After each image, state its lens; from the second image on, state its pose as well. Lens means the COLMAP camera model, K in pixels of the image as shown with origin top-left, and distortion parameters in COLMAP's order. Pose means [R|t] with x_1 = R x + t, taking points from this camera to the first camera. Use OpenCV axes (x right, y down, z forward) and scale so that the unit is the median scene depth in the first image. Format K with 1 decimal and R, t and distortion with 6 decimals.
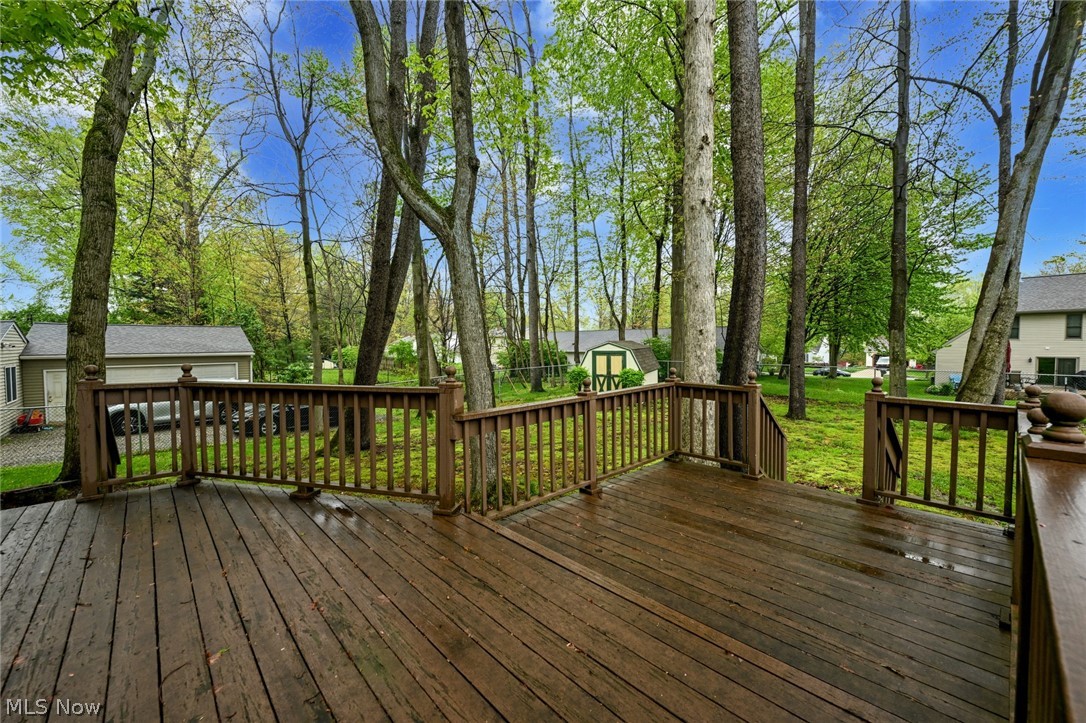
lens RADIAL K [[417.7, 0, 540.9], [0, 417.7, 362.2], [0, 0, 1]] dist [-0.001341, 0.000080]
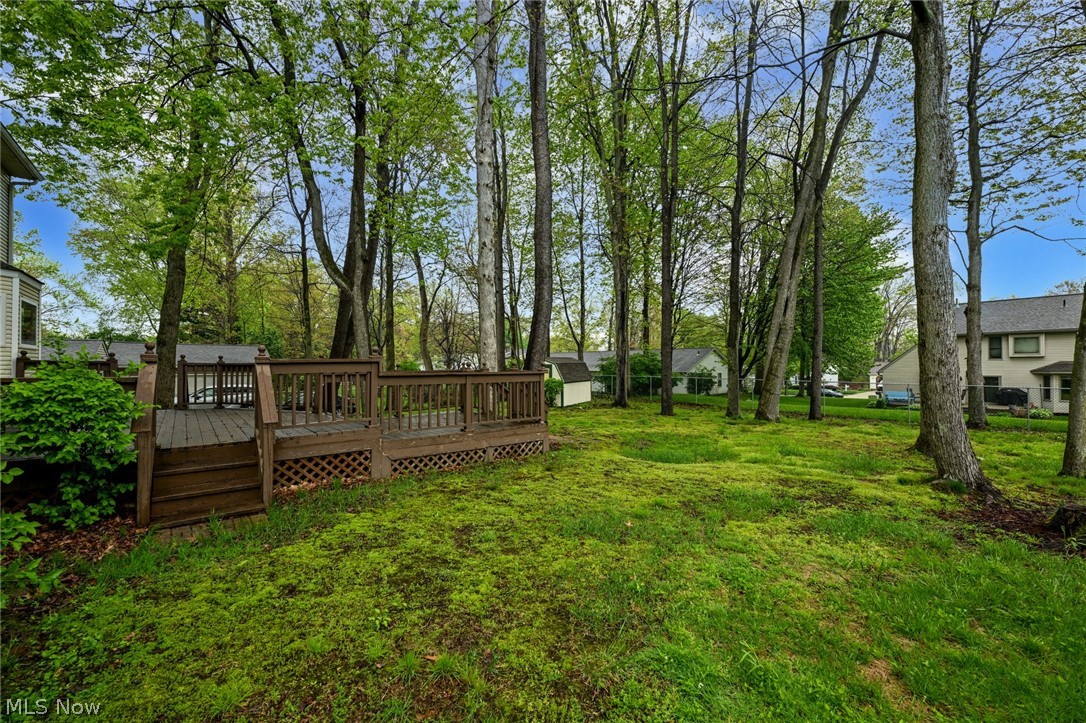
lens RADIAL K [[417.7, 0, 546.2], [0, 417.7, 362.6], [0, 0, 1]] dist [-0.001341, 0.000080]
pose [[0.998957, 0.004511, -0.045447, 0.133154], [-0.006908, 0.998585, -0.052720, 0.019049], [0.045145, 0.052979, 0.997575, -0.150298]]
